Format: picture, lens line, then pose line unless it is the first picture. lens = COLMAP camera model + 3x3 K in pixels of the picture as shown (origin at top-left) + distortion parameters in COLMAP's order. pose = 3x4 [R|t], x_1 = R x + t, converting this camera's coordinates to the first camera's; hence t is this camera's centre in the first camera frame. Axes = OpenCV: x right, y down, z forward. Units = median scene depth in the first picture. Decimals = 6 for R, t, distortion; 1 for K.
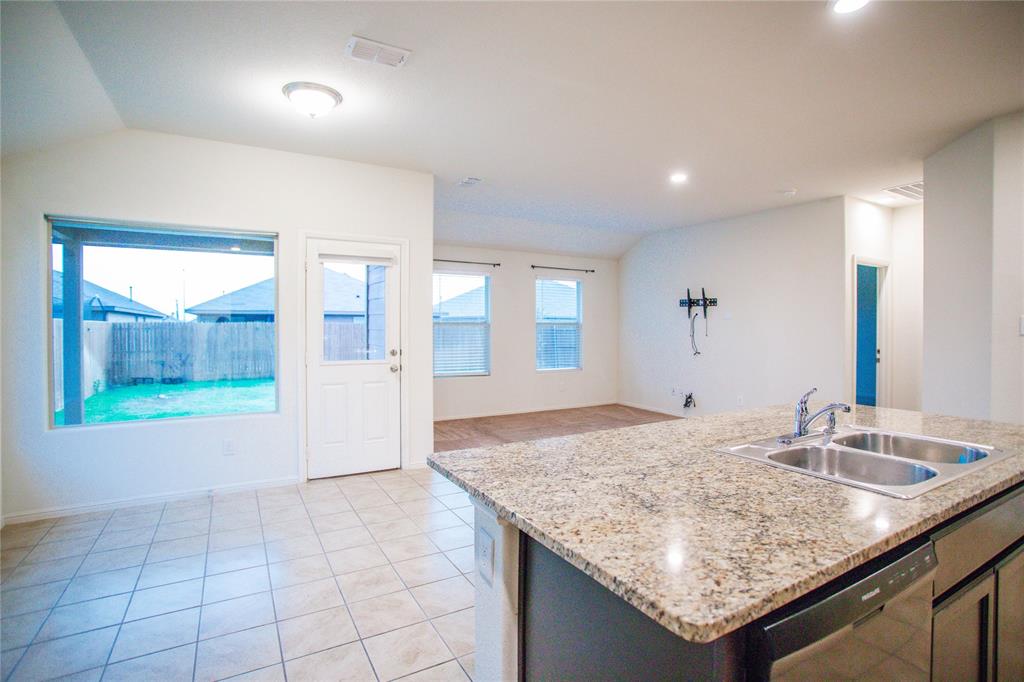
lens RADIAL K [[499.0, 0, 513.5], [0, 499.0, 330.0], [0, 0, 1]] dist [-0.072733, 0.029972]
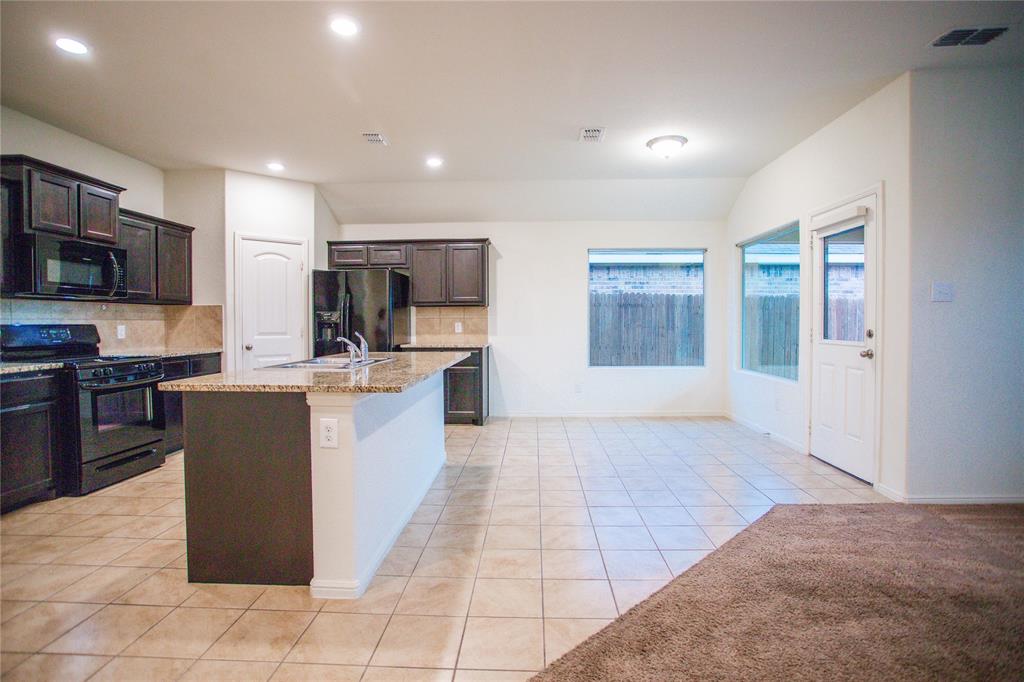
lens RADIAL K [[499.0, 0, 513.5], [0, 499.0, 330.0], [0, 0, 1]] dist [-0.072733, 0.029972]
pose [[-0.536114, 0.014608, -0.844019, 0.449504], [-0.003948, 0.999796, 0.019812, 0.016763], [0.844136, 0.013954, -0.535947, 0.598389]]
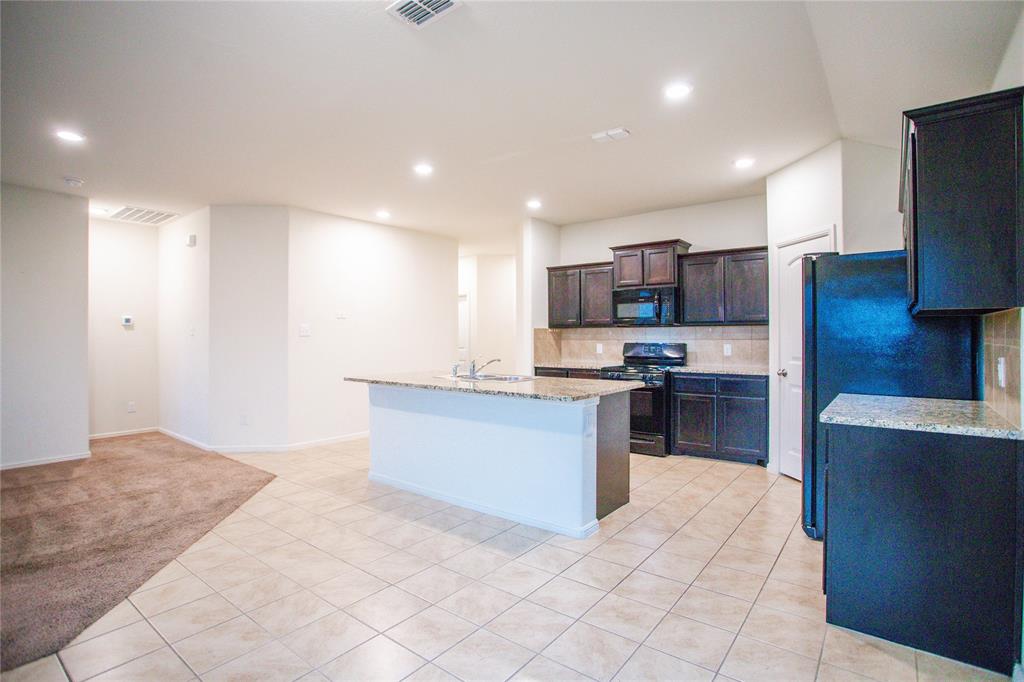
lens RADIAL K [[499.0, 0, 513.5], [0, 499.0, 330.0], [0, 0, 1]] dist [-0.072733, 0.029972]
pose [[-0.377161, 0.007602, 0.926116, -0.406522], [0.011918, 0.999923, -0.003354, 0.001304], [-0.926071, 0.009772, -0.377223, 0.423974]]
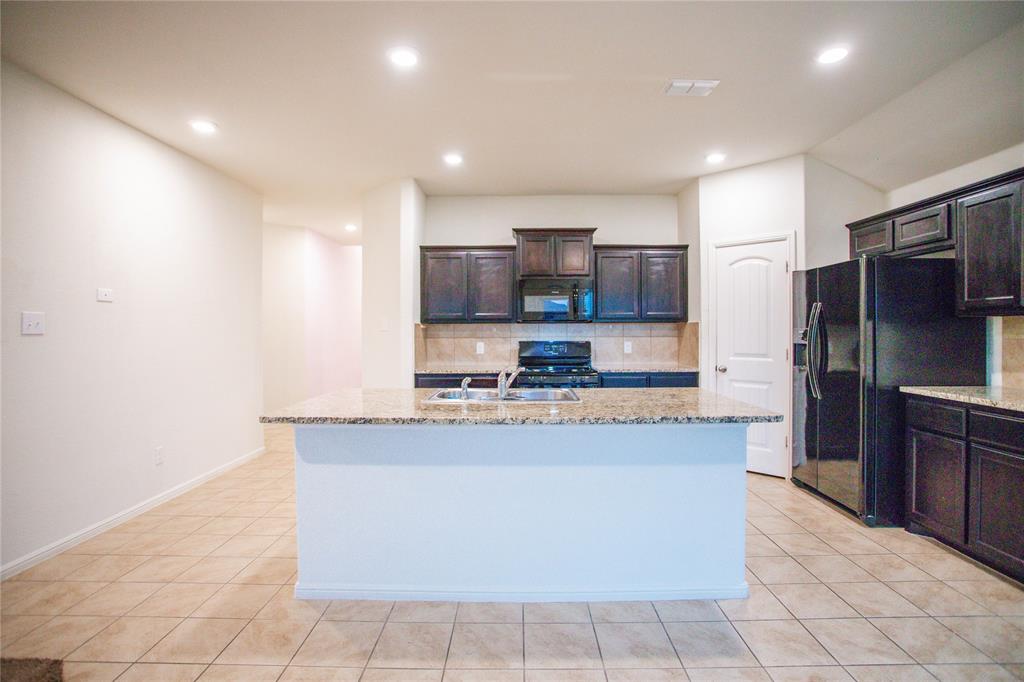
lens RADIAL K [[499.0, 0, 513.5], [0, 499.0, 330.0], [0, 0, 1]] dist [-0.072733, 0.029972]
pose [[-0.861022, 0.000554, 0.508567, -0.050553], [0.006007, 0.999941, 0.009081, -0.000728], [-0.508532, 0.010874, -0.860975, 0.570173]]
